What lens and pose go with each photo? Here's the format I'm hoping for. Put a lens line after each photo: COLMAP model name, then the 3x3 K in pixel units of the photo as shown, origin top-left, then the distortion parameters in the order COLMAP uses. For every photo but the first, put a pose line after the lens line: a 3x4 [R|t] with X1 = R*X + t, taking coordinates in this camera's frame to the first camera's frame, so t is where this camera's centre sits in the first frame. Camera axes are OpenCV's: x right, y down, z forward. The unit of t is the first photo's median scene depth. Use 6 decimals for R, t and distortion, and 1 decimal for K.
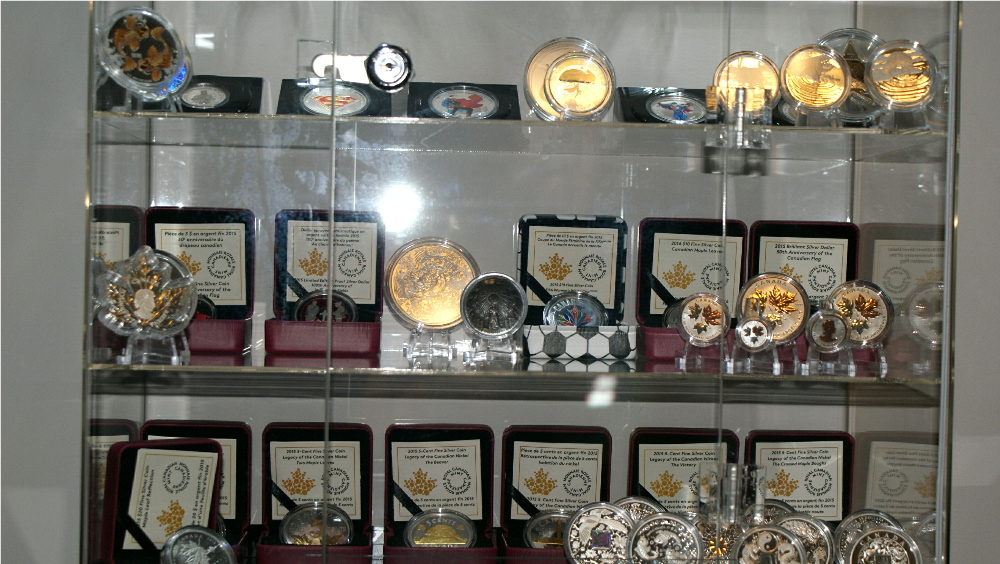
lens RADIAL K [[1888.6, 0, 500.0], [0, 1888.6, 282.0], [0, 0, 1]] dist [-0.017519, 0.030793]
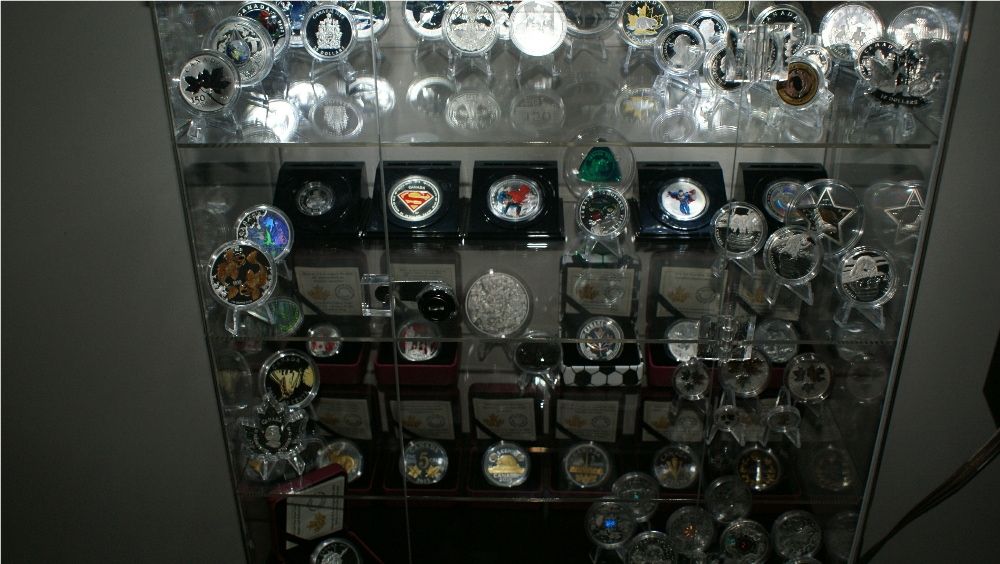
lens RADIAL K [[992.8, 0, 500.0], [0, 992.8, 282.0], [0, 0, 1]] dist [-0.134211, 0.160401]
pose [[0.995468, 0.012983, -0.094206, 0.034501], [0.031492, 0.889731, 0.455397, -0.346811], [0.089731, -0.456300, 0.885290, 0.373153]]
